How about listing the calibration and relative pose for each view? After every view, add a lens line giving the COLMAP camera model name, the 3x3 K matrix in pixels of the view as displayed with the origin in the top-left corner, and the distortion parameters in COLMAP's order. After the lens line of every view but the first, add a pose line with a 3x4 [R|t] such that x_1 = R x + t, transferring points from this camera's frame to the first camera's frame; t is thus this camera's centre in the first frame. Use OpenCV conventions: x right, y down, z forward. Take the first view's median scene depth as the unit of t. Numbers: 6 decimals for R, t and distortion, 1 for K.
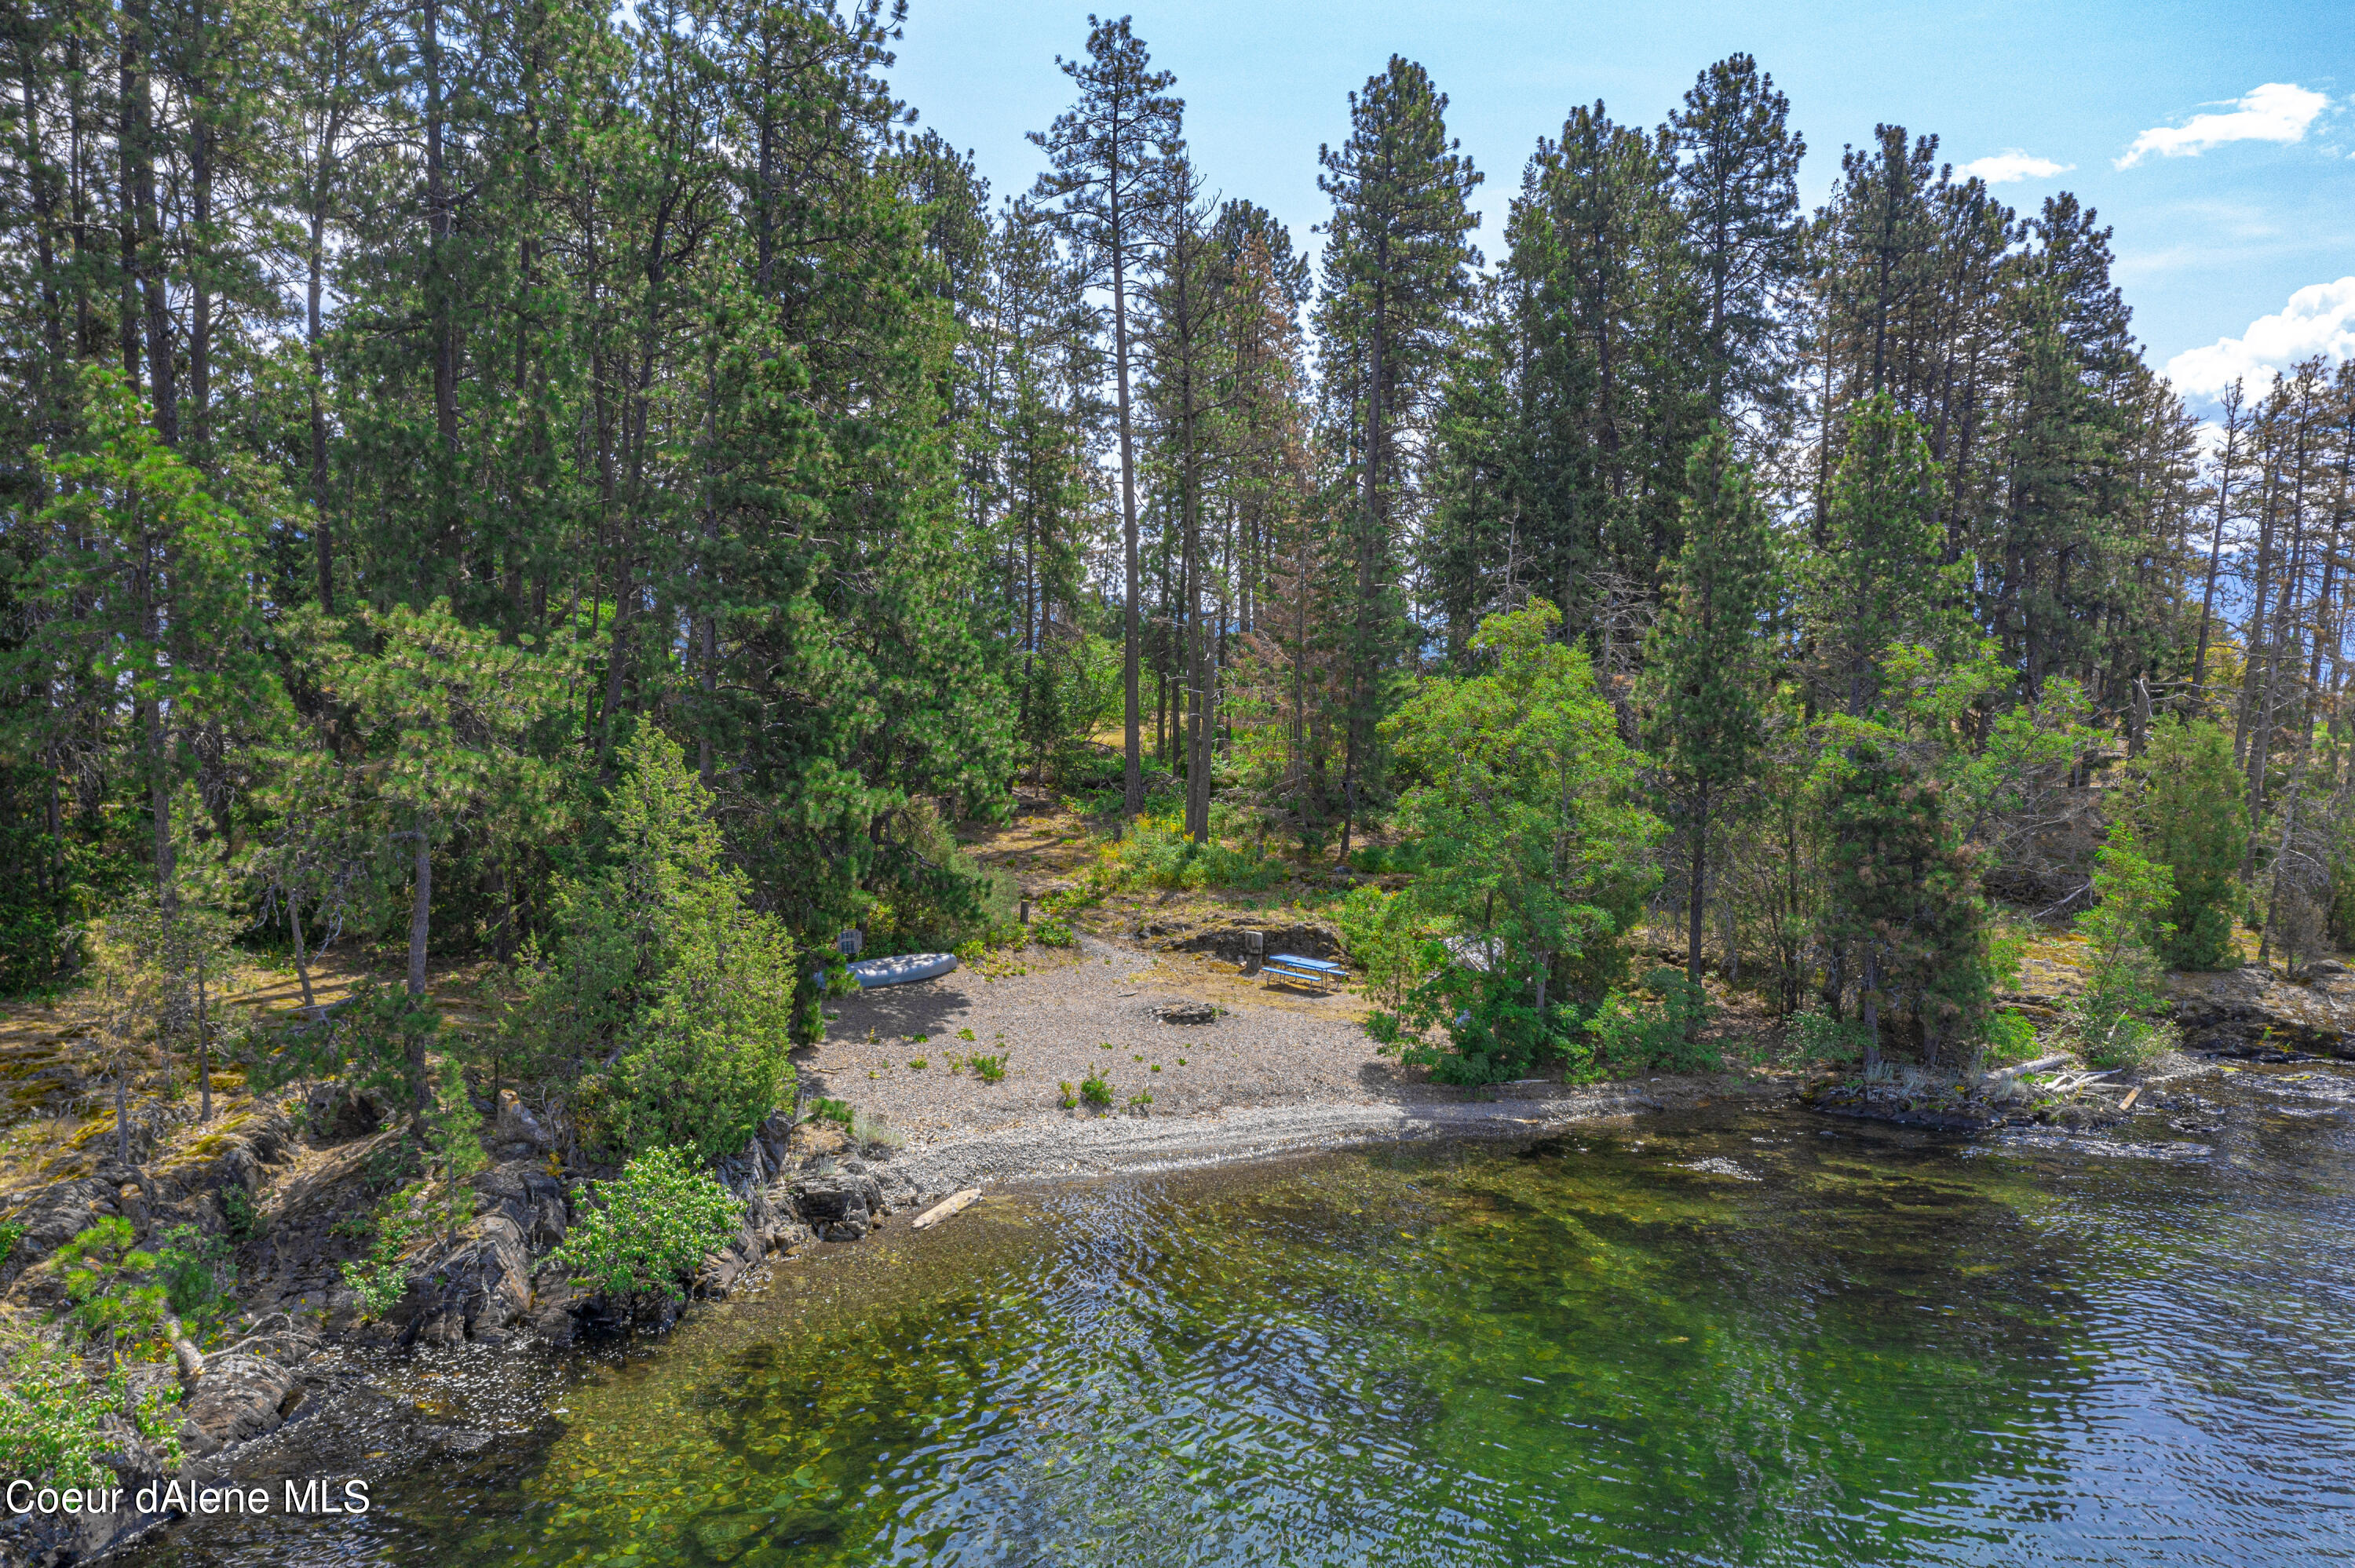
lens RADIAL K [[1844.4, 0, 1177.5], [0, 1844.4, 784.0], [0, 0, 1]] dist [0.052407, -0.012304]
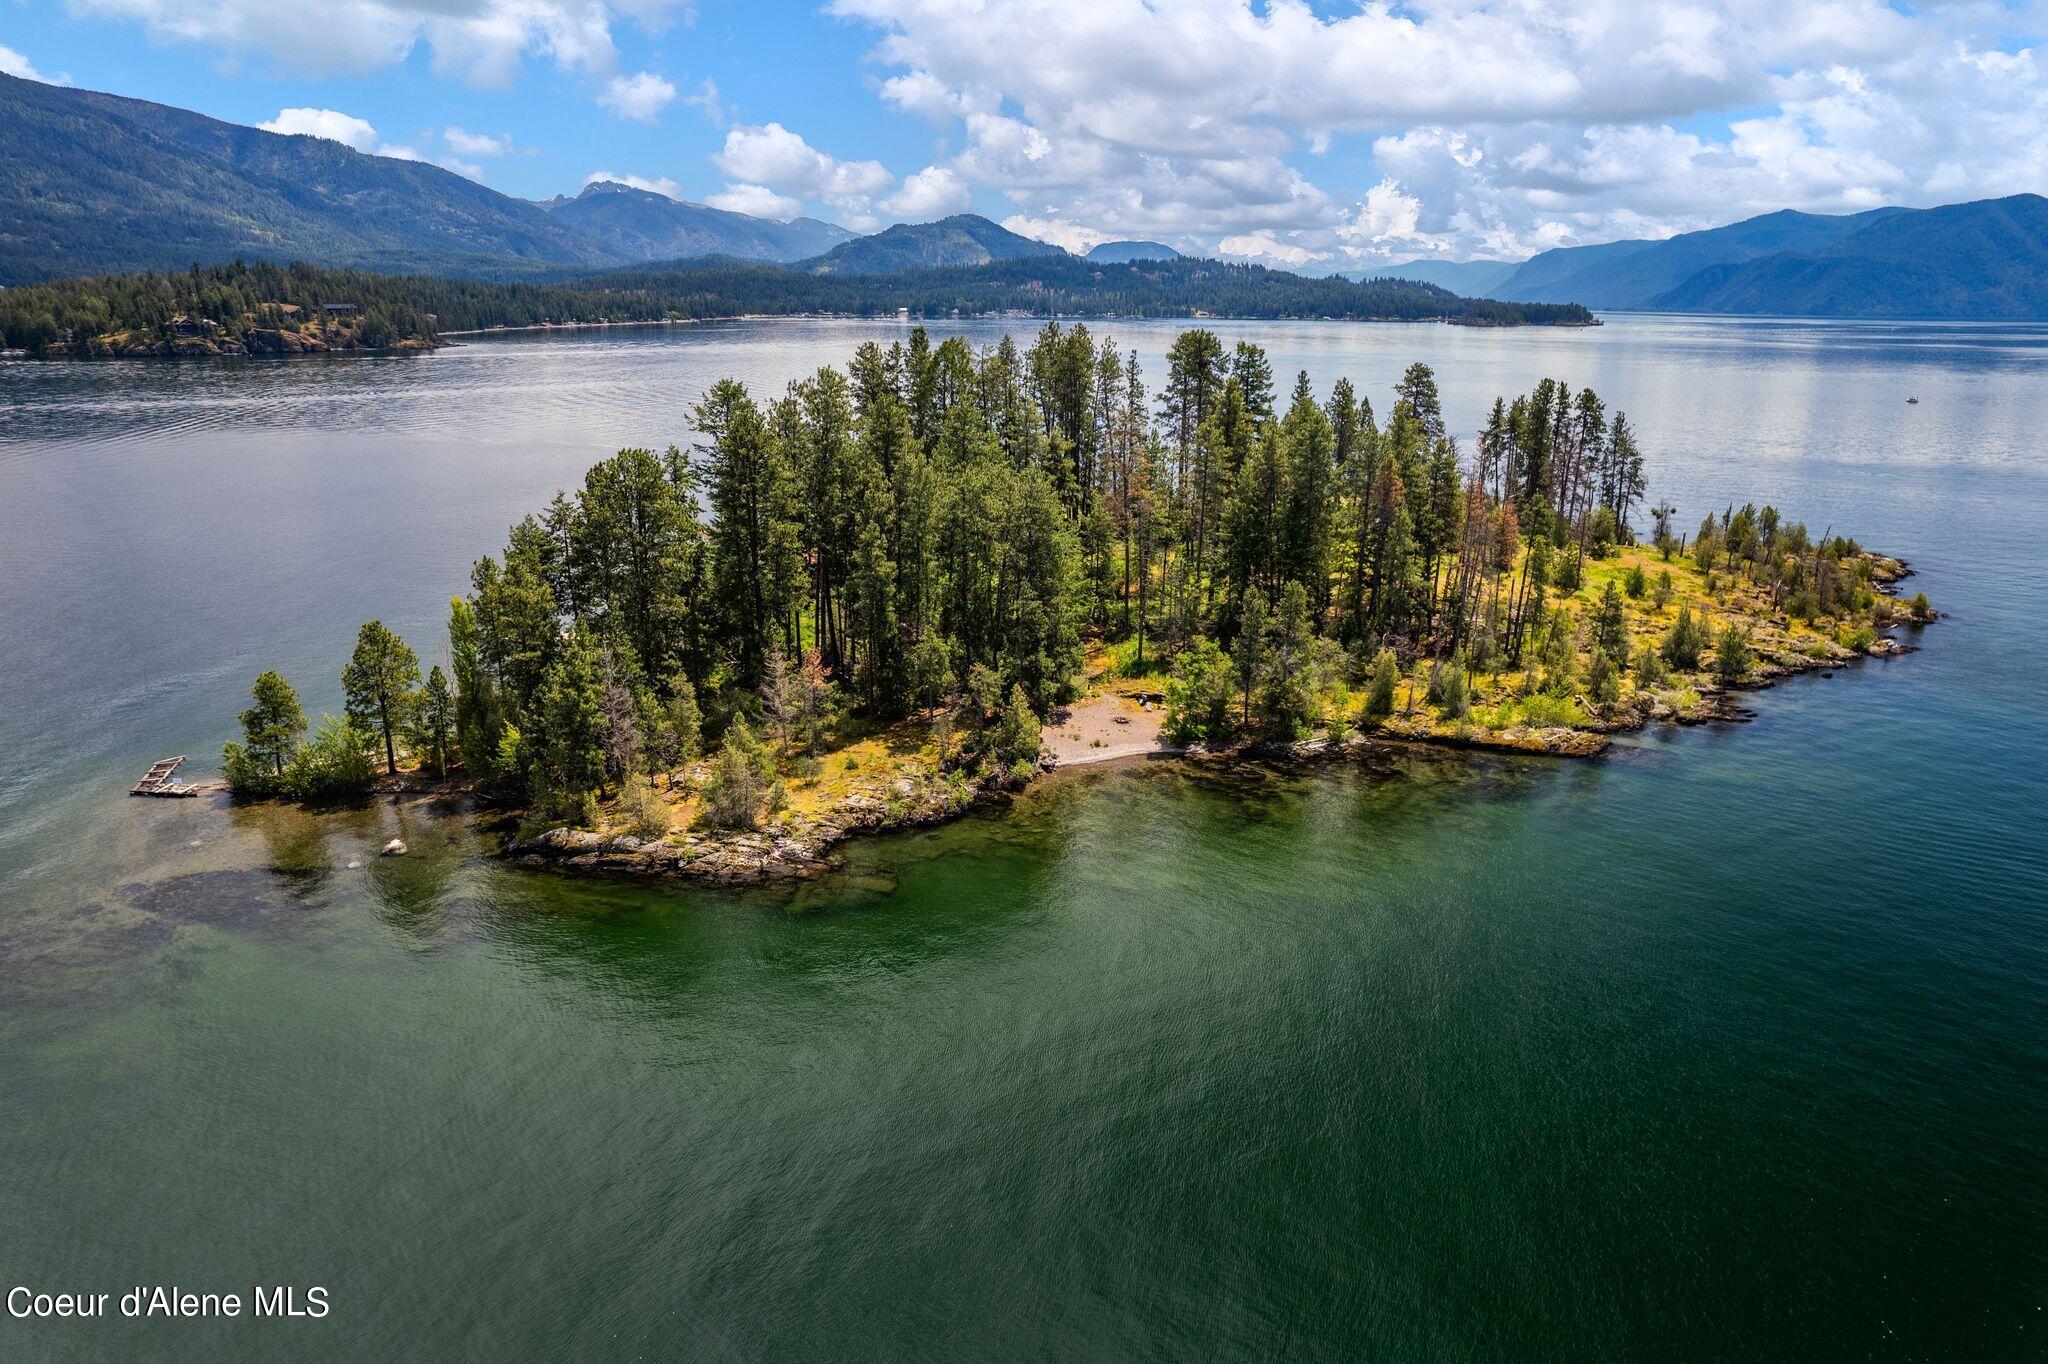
lens RADIAL K [[1326.7, 0, 1024.0], [0, 1326.7, 682.0], [0, 0, 1]] dist [-0.088476, 0.083836]
pose [[0.987734, 0.038482, -0.151331, 0.353070], [-0.001573, 0.971560, 0.236790, -0.995393], [0.156139, -0.233648, 0.959703, -2.883168]]
